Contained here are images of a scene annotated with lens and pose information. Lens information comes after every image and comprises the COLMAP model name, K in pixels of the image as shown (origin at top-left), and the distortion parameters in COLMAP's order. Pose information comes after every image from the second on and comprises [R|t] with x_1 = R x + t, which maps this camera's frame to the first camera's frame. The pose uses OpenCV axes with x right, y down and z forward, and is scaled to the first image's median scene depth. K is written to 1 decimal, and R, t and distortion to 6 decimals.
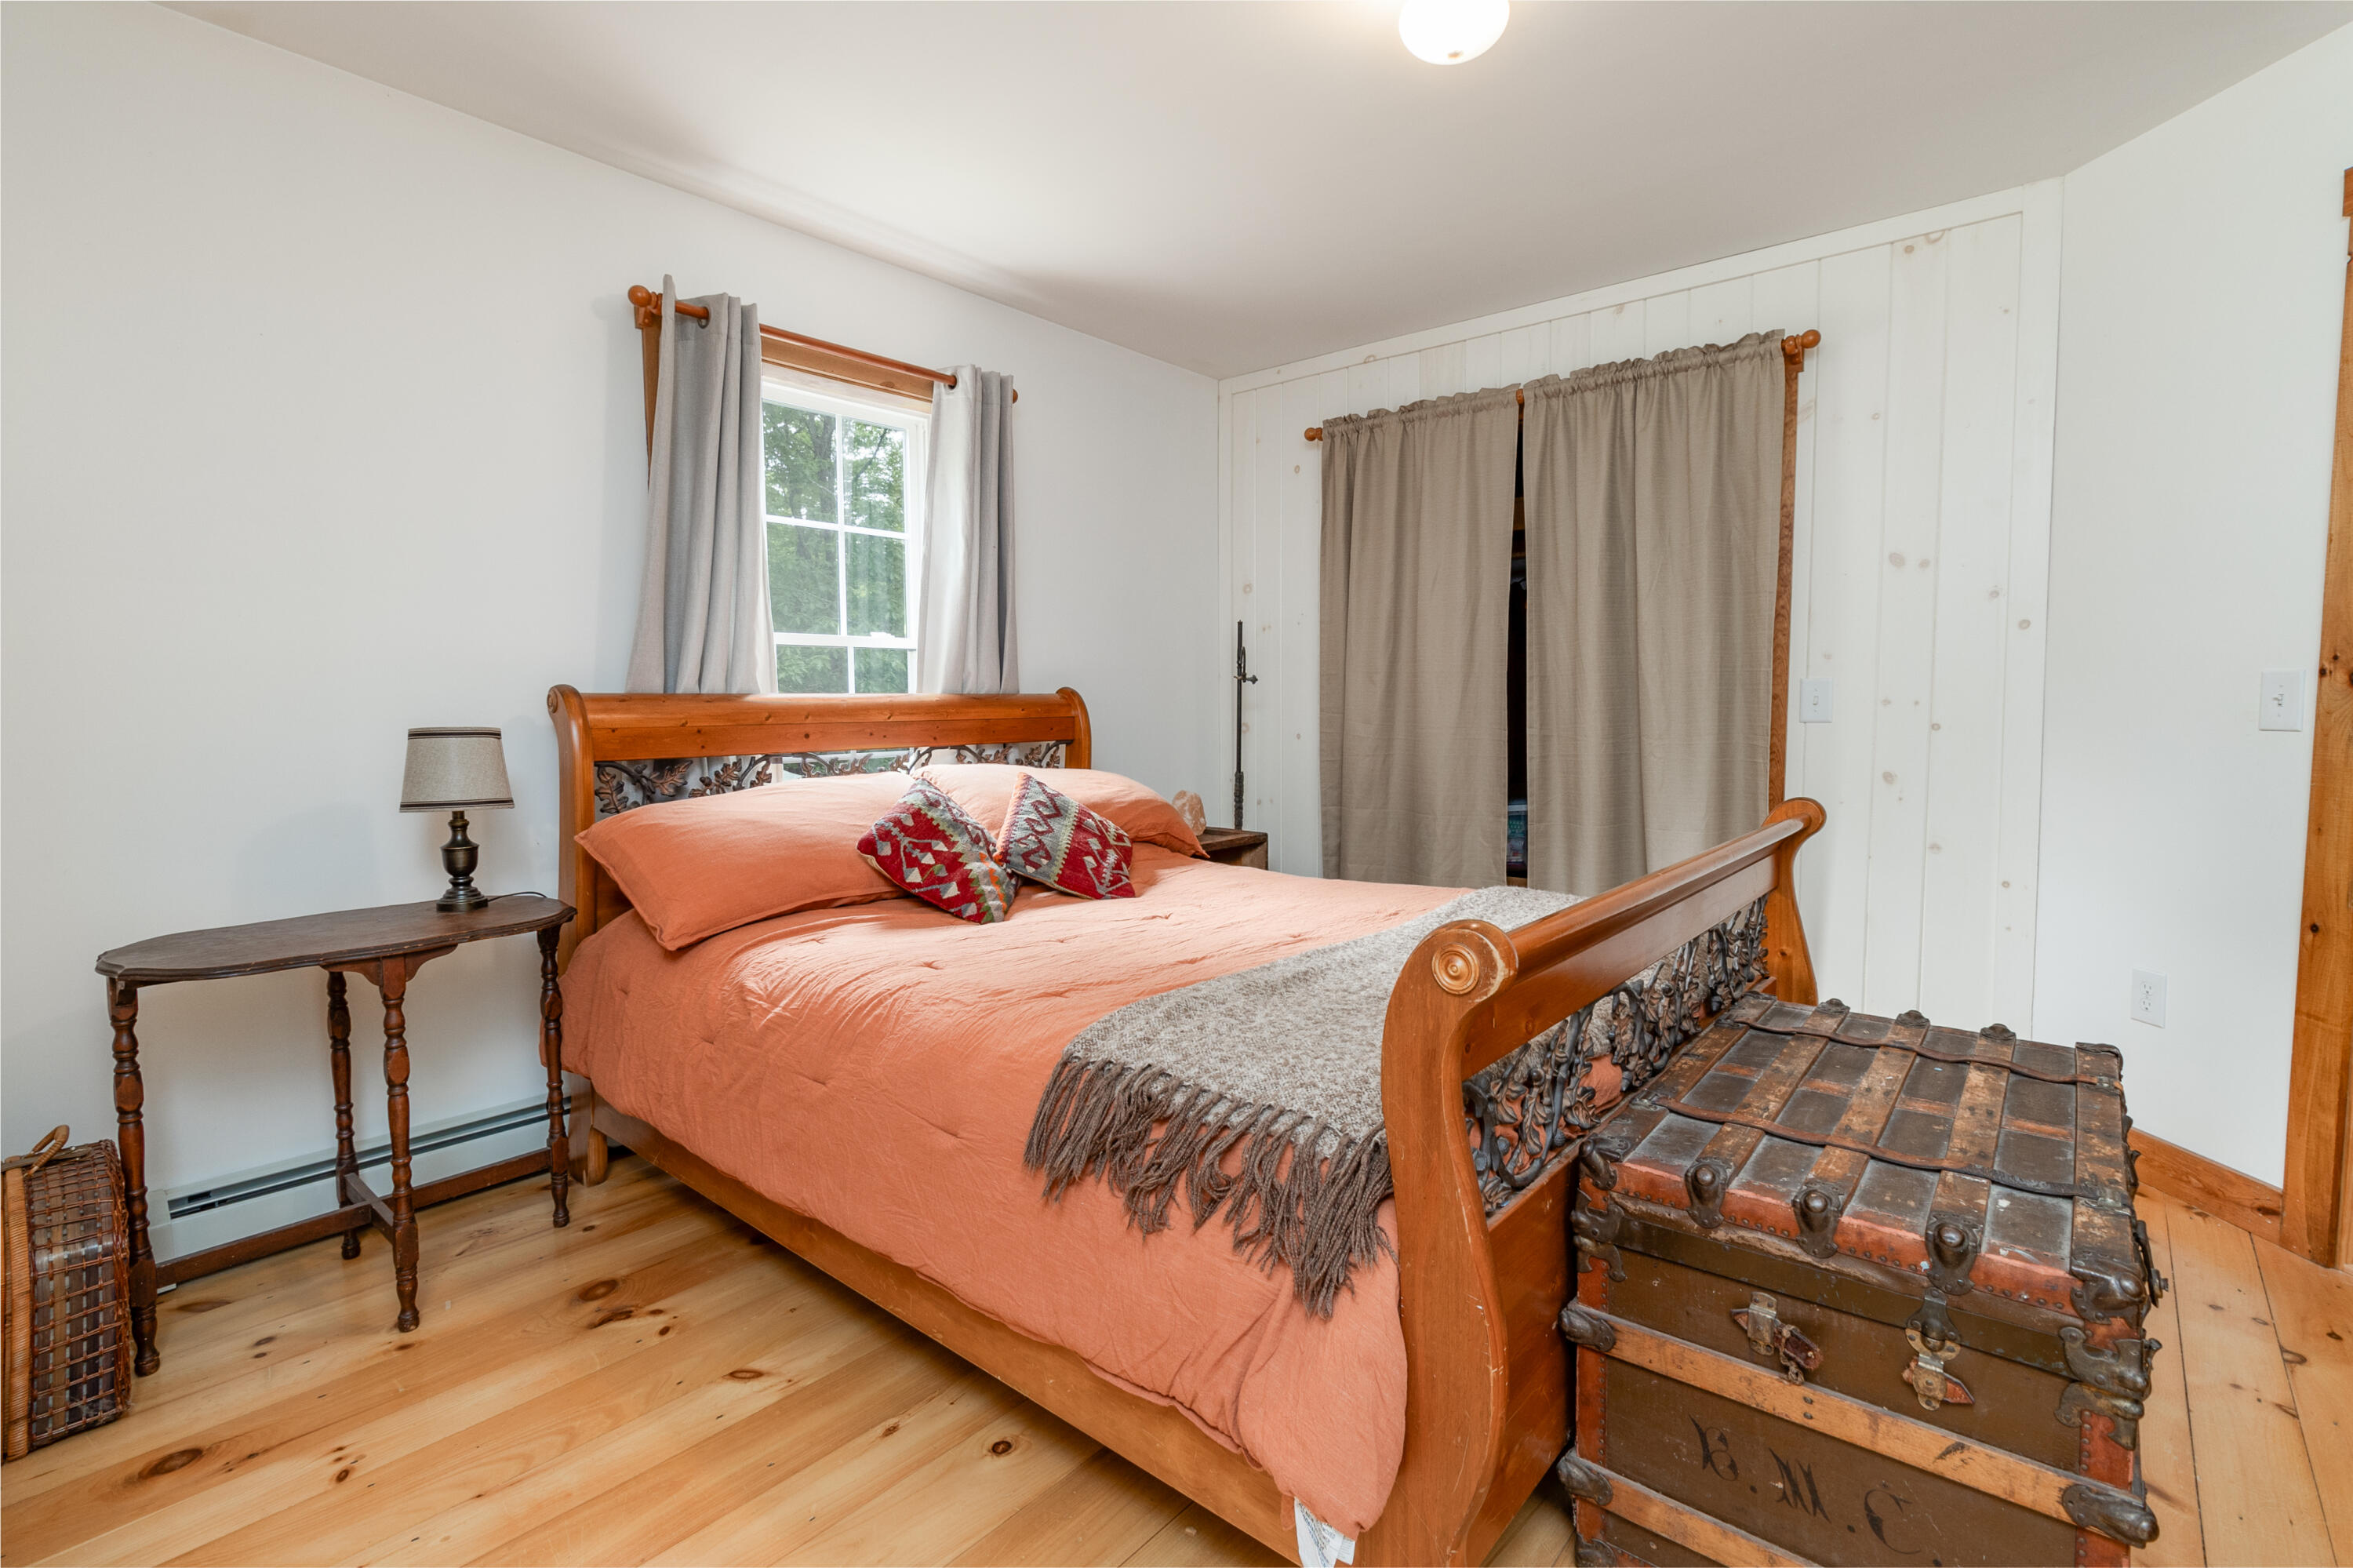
lens RADIAL K [[1084.1, 0, 1181.5], [0, 1084.1, 776.4], [0, 0, 1]] dist [-0.001615, 0.000031]
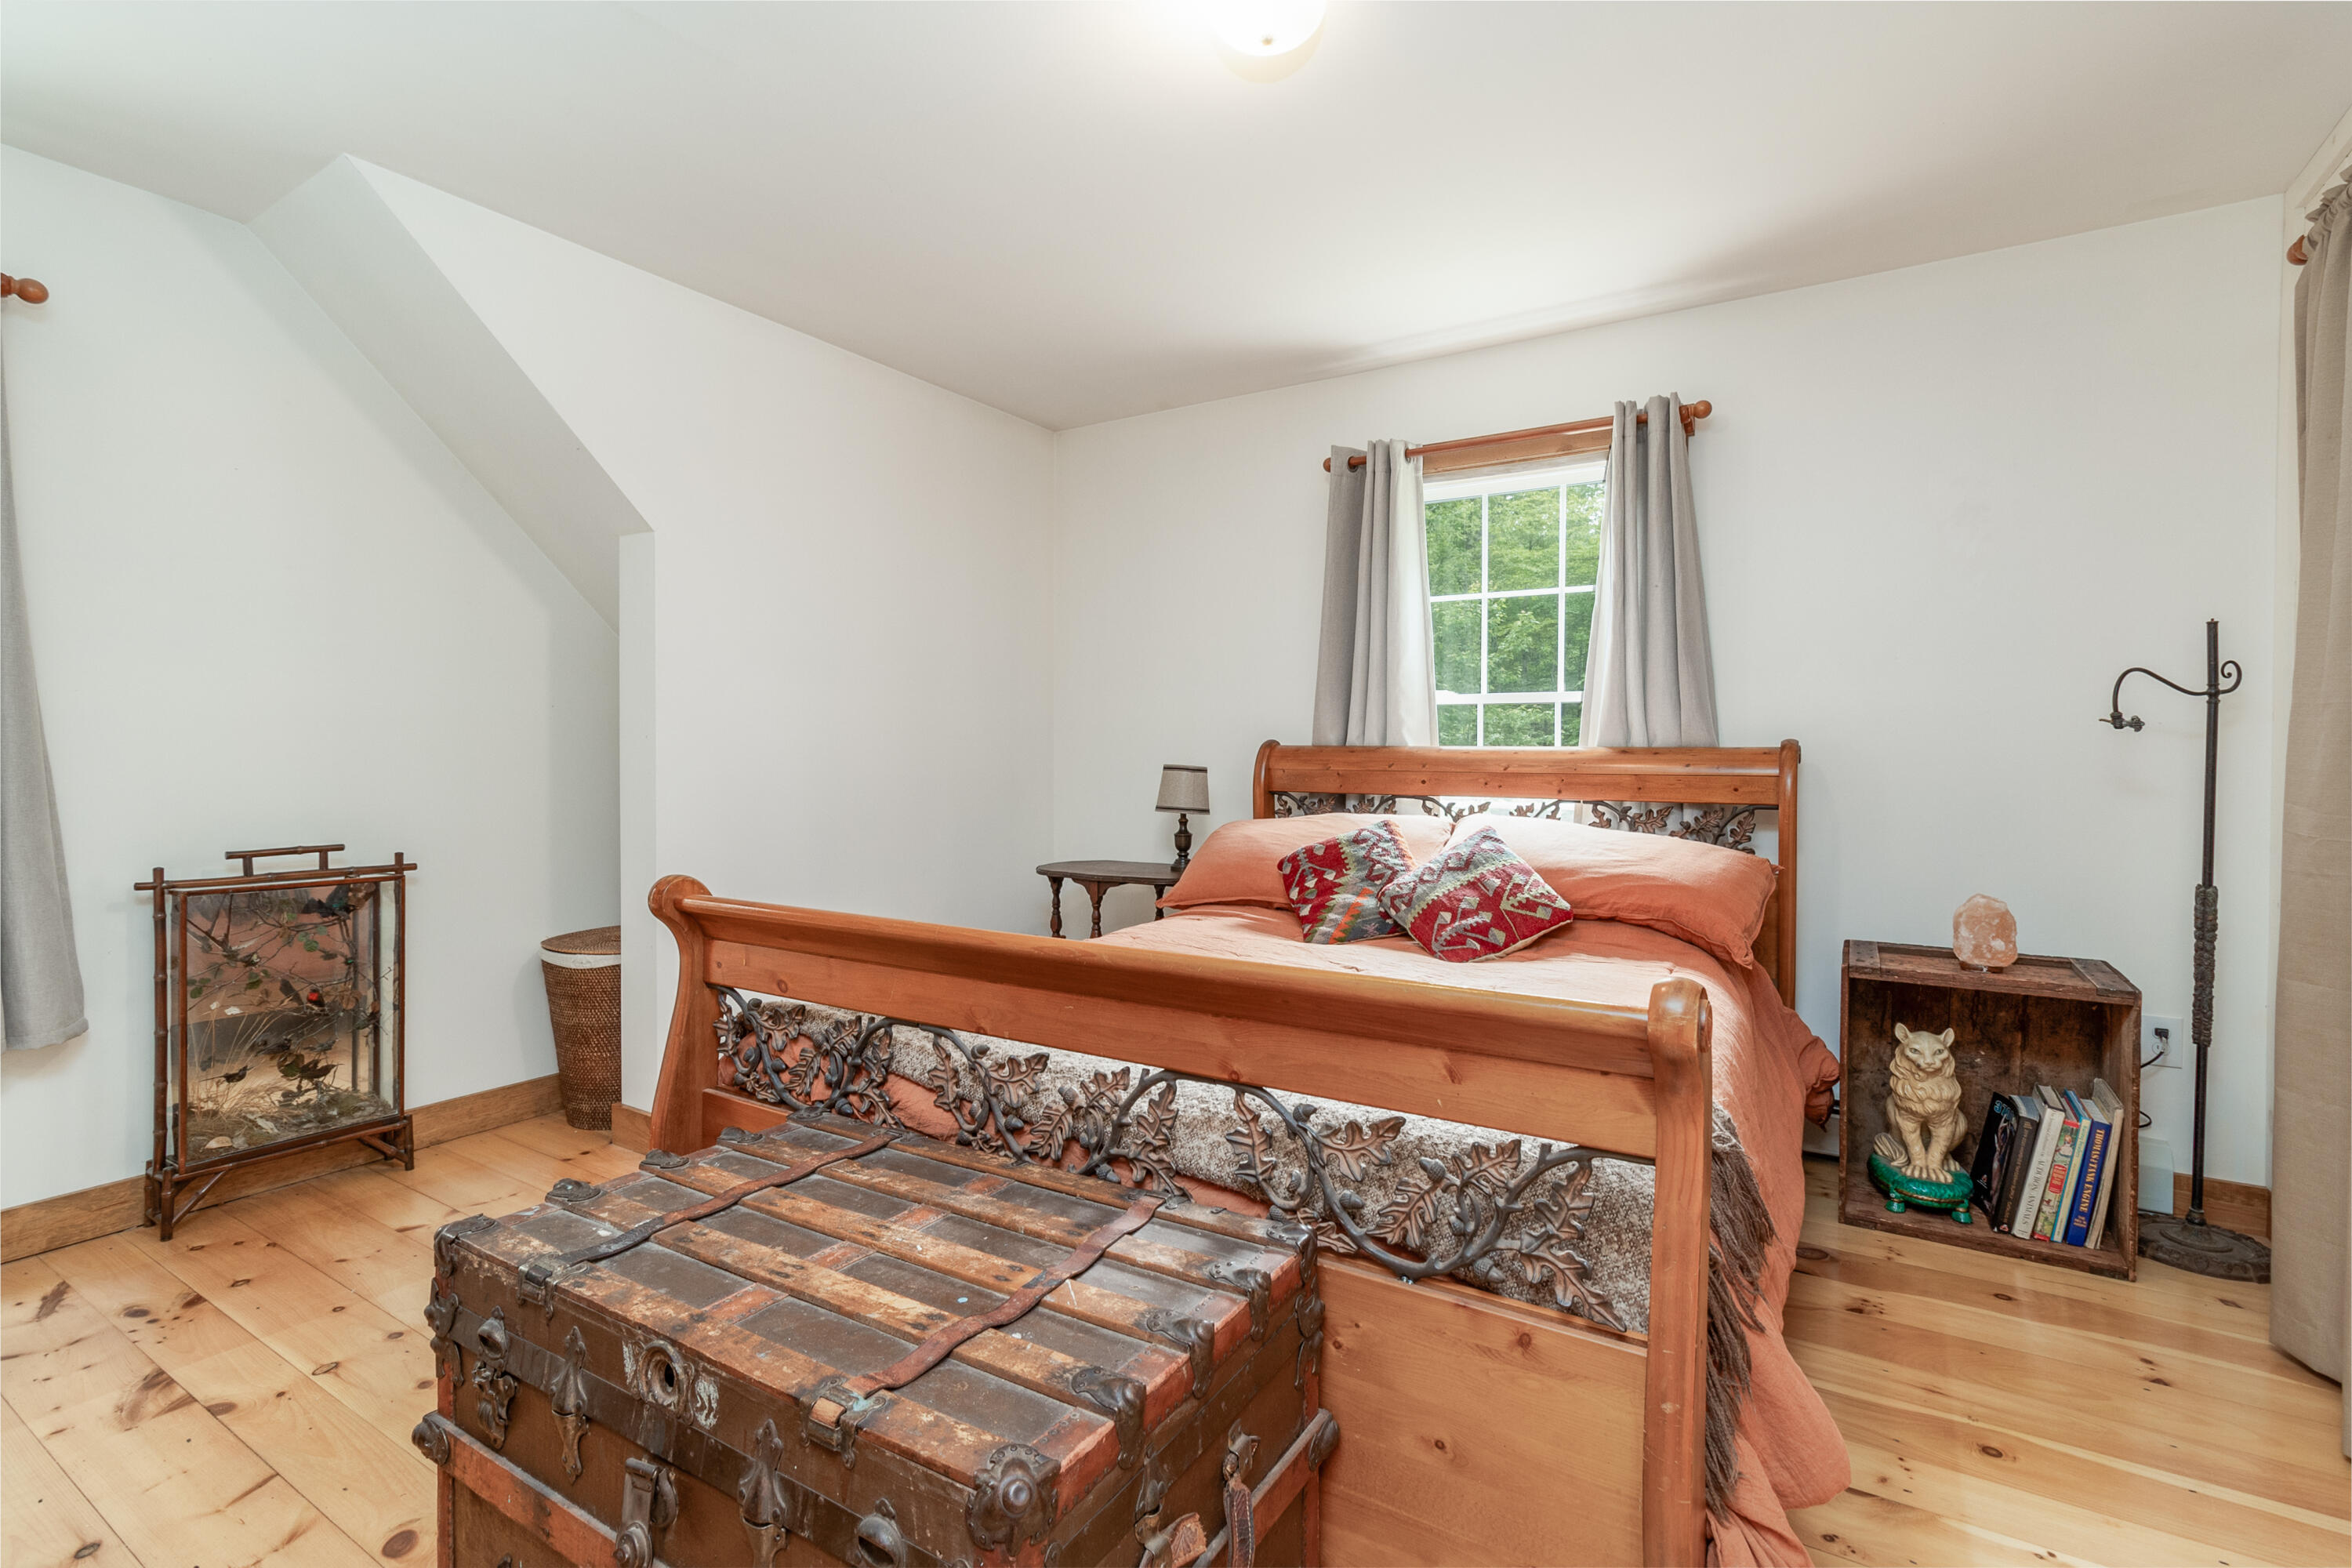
lens RADIAL K [[1083.6, 0, 1178.2], [0, 1083.6, 768.2], [0, 0, 1]] dist [-0.001615, 0.000031]
pose [[0.131572, 0.019901, -0.991107, 0.872119], [-0.079059, 0.996824, 0.009521, -0.046788], [0.988149, 0.077103, 0.132727, 0.642645]]
